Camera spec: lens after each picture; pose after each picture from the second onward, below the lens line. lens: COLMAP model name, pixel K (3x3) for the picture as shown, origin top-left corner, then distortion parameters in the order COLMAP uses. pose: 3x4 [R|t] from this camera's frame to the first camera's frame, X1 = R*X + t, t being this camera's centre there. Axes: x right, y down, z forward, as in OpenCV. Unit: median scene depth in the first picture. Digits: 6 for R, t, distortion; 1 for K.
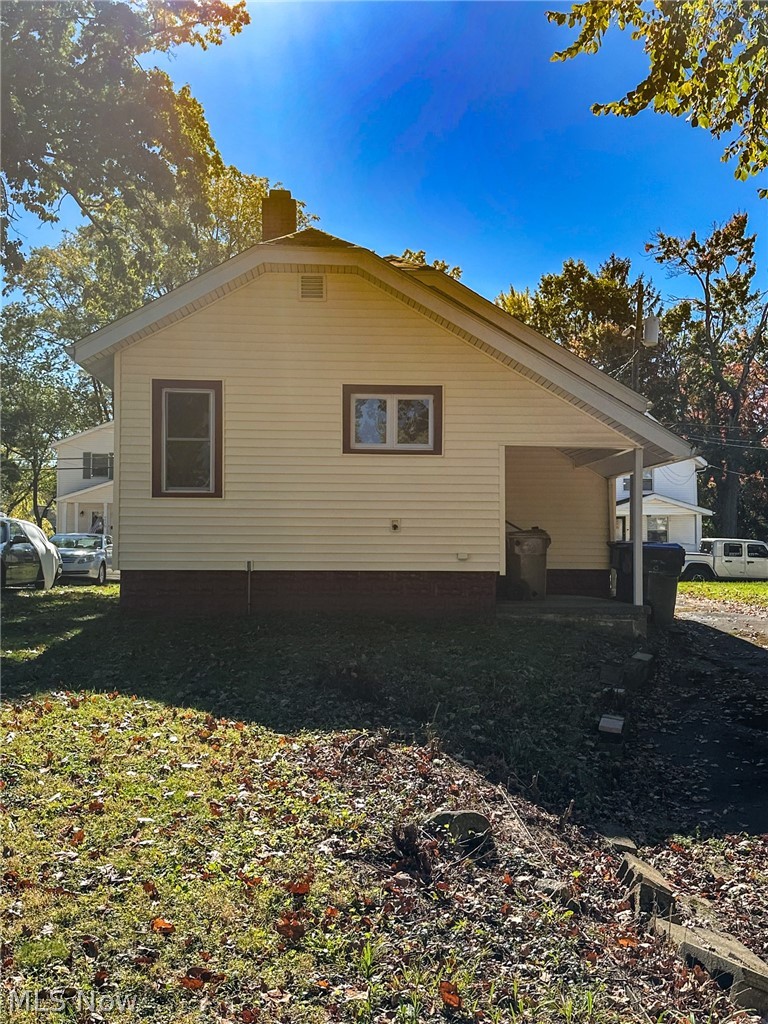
lens RADIAL K [[1077.8, 0, 380.1], [0, 1077.8, 522.3], [0, 0, 1]] dist [0.065398, 0.000000]
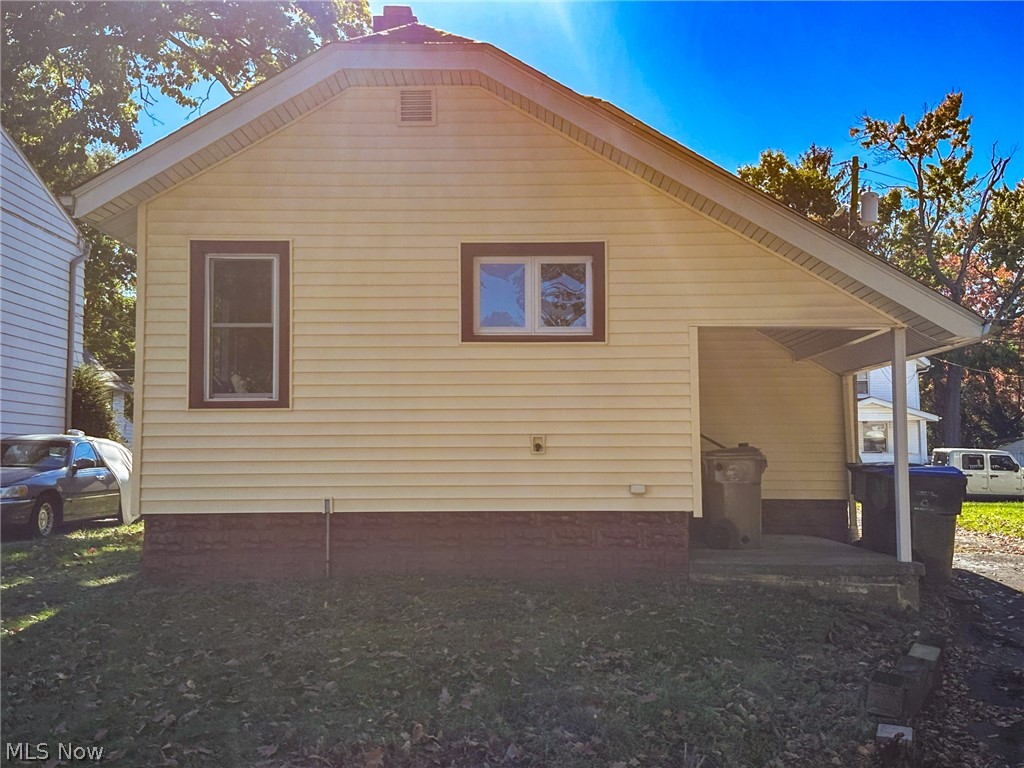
lens RADIAL K [[1077.8, 0, 507.5], [0, 1077.8, 385.2], [0, 0, 1]] dist [0.065398, 0.000000]
pose [[0.997945, -0.013547, -0.062634, 0.038131], [0.010891, 0.999035, -0.042555, -0.006174], [0.063150, 0.041785, 0.997129, 0.313890]]
